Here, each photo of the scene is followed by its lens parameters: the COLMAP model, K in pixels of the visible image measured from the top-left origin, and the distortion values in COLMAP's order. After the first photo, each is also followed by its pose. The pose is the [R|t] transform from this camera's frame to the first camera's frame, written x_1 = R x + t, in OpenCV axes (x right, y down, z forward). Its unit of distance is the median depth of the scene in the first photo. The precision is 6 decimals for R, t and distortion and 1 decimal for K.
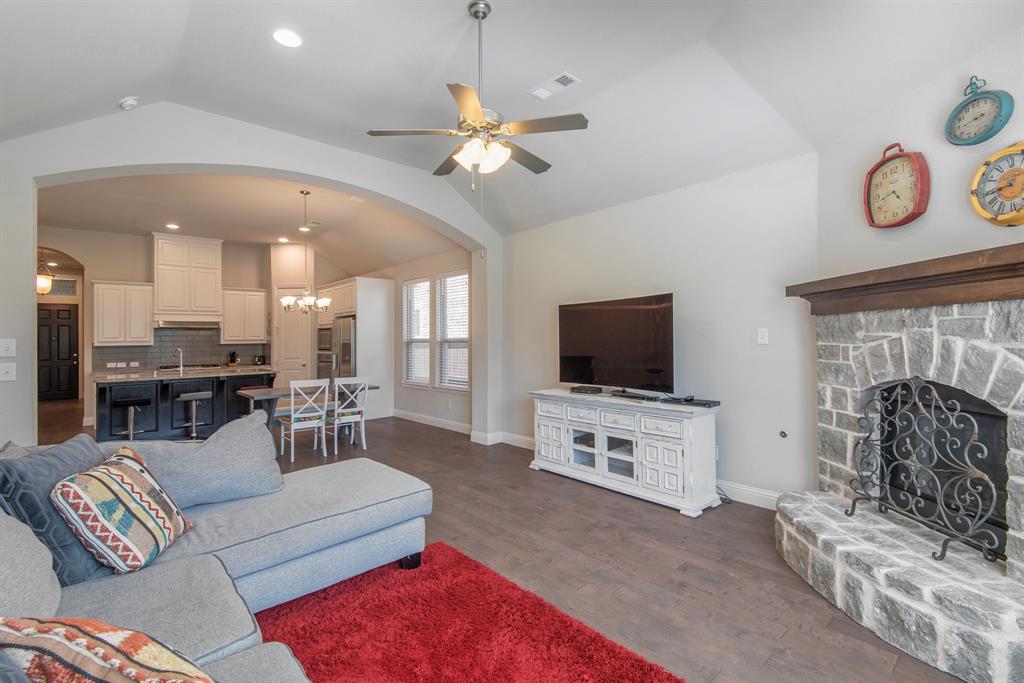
lens RADIAL K [[474.3, 0, 516.7], [0, 474.3, 331.7], [0, 0, 1]] dist [0.034674, -0.023142]
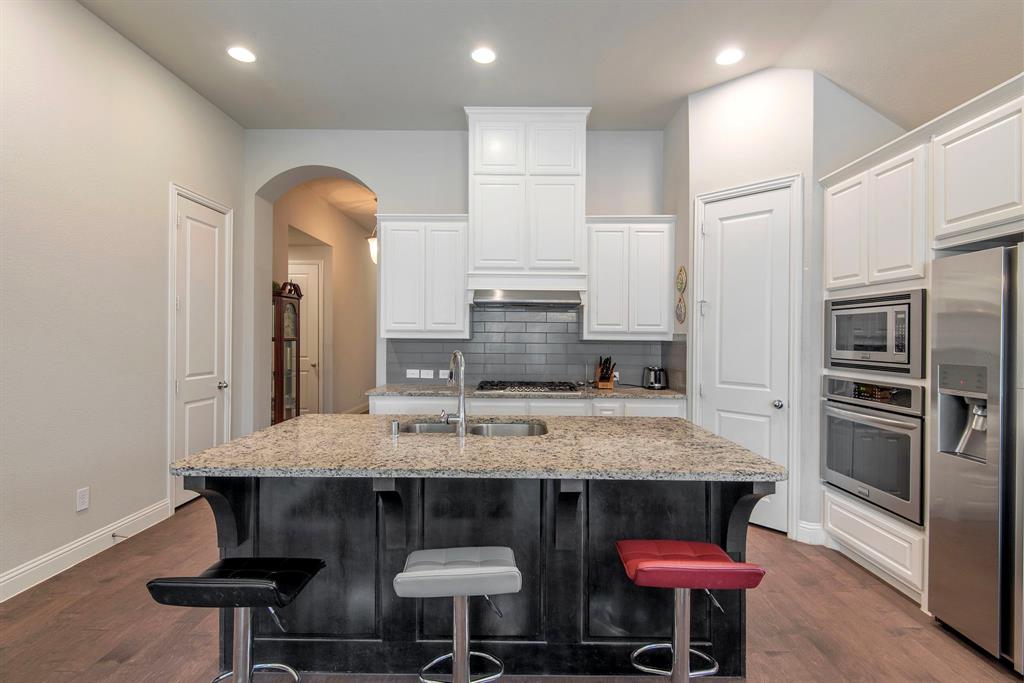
lens RADIAL K [[472.9, 0, 497.2], [0, 472.9, 326.1], [0, 0, 1]] dist [0.035433, -0.023117]
pose [[0.726819, 0.006102, -0.686802, -0.481417], [-0.009205, 0.999957, -0.000857, 0.017594], [0.686767, 0.006945, 0.726844, 0.807029]]
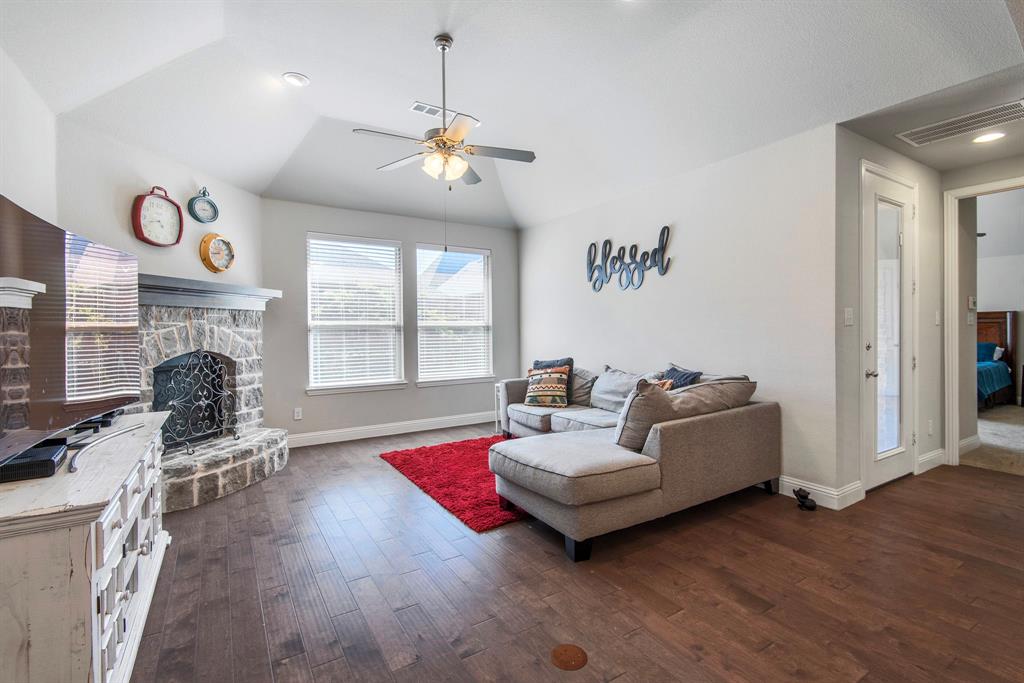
lens RADIAL K [[474.3, 0, 516.7], [0, 474.3, 331.7], [0, 0, 1]] dist [0.034674, -0.023142]
pose [[-0.986172, 0.019039, 0.164627, -0.183723], [0.017672, 0.999796, -0.009767, 0.024285], [-0.164779, -0.006723, -0.986308, 0.879591]]
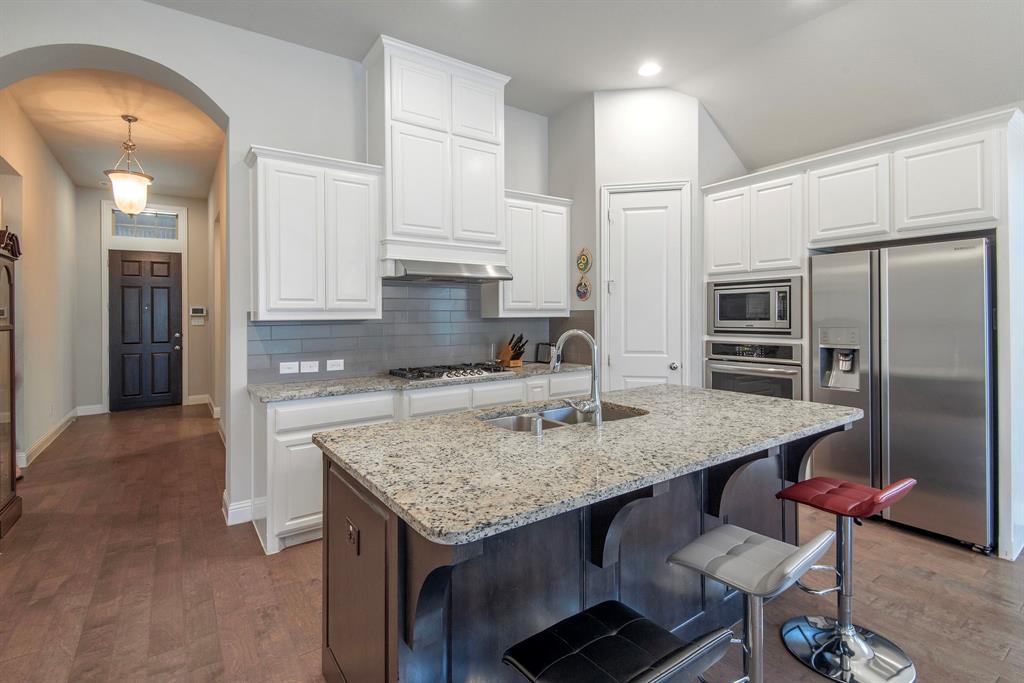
lens RADIAL K [[492.6, 0, 511.9], [0, 492.6, 312.7], [0, 0, 1]] dist [0.022667, -0.000481]
pose [[0.992947, 0.003718, -0.118498, -0.727025], [-0.002613, 0.999952, 0.009475, 0.021598], [0.118528, -0.009099, 0.992909, 0.724760]]
